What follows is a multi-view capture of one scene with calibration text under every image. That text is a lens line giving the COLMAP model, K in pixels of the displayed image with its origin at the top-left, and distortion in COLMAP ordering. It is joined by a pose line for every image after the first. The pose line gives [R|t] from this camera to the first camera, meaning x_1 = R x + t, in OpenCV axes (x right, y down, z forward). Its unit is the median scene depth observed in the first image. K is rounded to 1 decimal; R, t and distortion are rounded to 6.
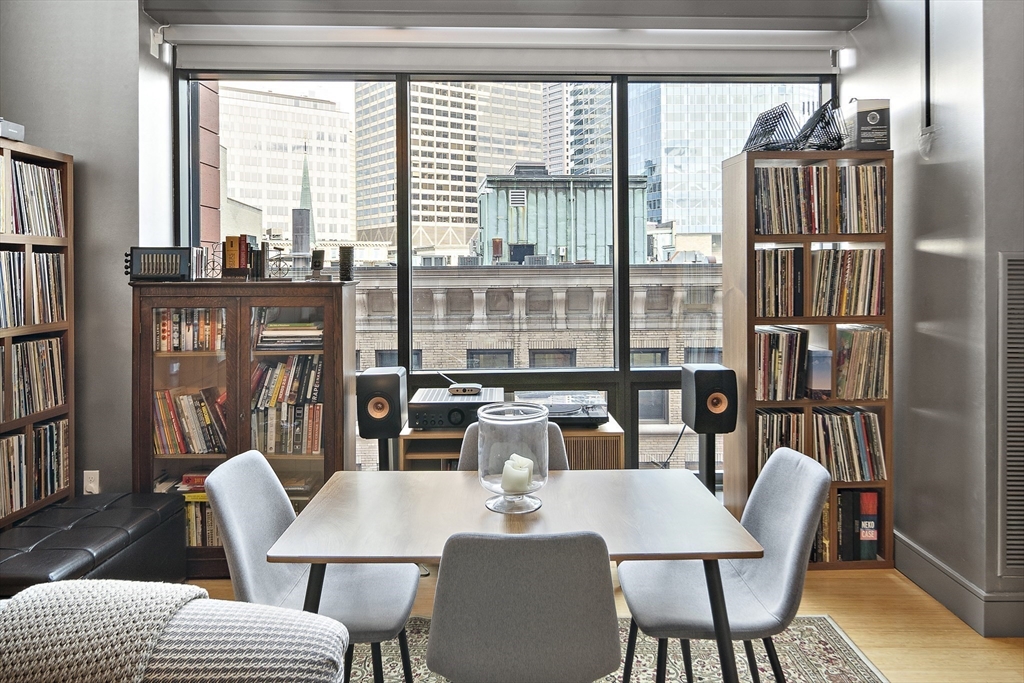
lens RADIAL K [[681.1, 0, 509.0], [0, 681.1, 279.7], [0, 0, 1]] dist [0.013749, 0.004314]
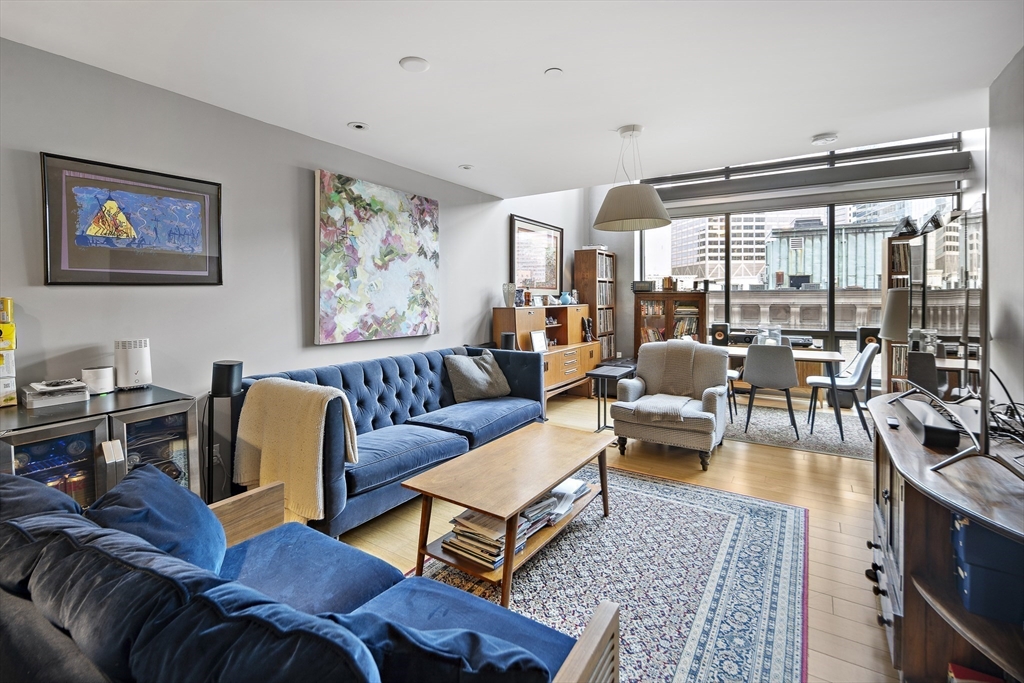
lens RADIAL K [[445.3, 0, 516.3], [0, 445.3, 300.1], [0, 0, 1]] dist [0.009594, -0.000552]
pose [[0.850126, 0.006828, -0.526535, 0.065562], [-0.008035, 0.999968, -0.000005, 0.042449], [0.526518, 0.004235, 0.850153, -0.998217]]
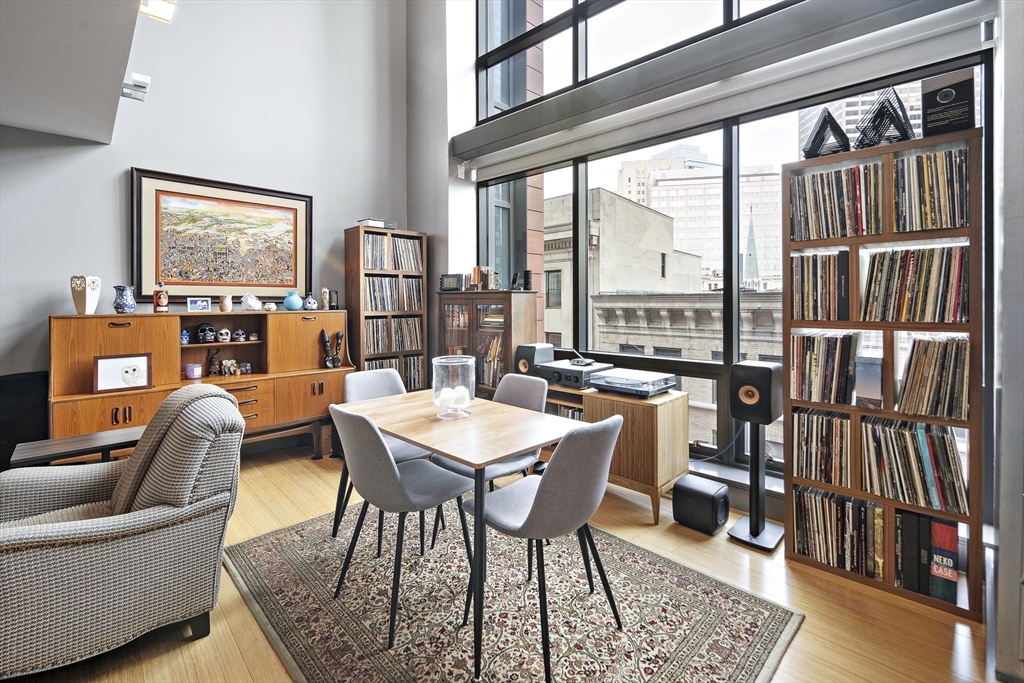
lens RADIAL K [[445.3, 0, 506.4], [0, 445.3, 304.7], [0, 0, 1]] dist [0.009594, -0.000552]
pose [[0.710077, 0.011965, -0.704023, 0.522286], [-0.010087, 0.999926, 0.006821, 0.030564], [0.704052, 0.002258, 0.710145, 0.192707]]
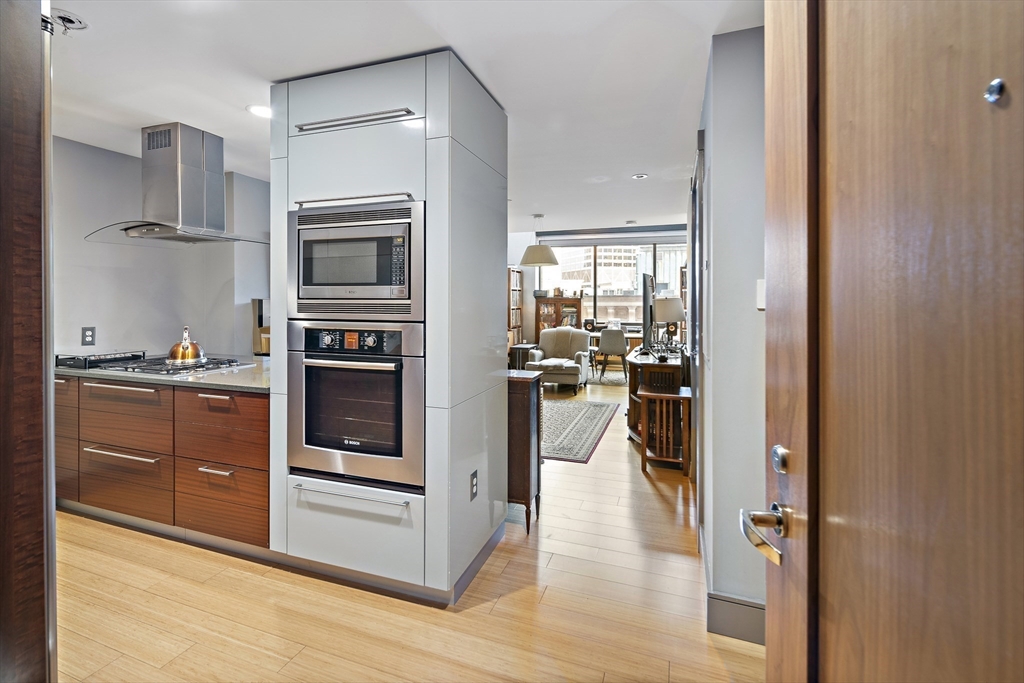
lens RADIAL K [[445.3, 0, 515.2], [0, 445.3, 301.5], [0, 0, 1]] dist [0.009594, -0.000552]
pose [[0.948310, 0.008354, -0.317235, 0.253773], [-0.010275, 0.999938, -0.004383, 0.041513], [0.317178, 0.007416, 0.948337, -1.792576]]
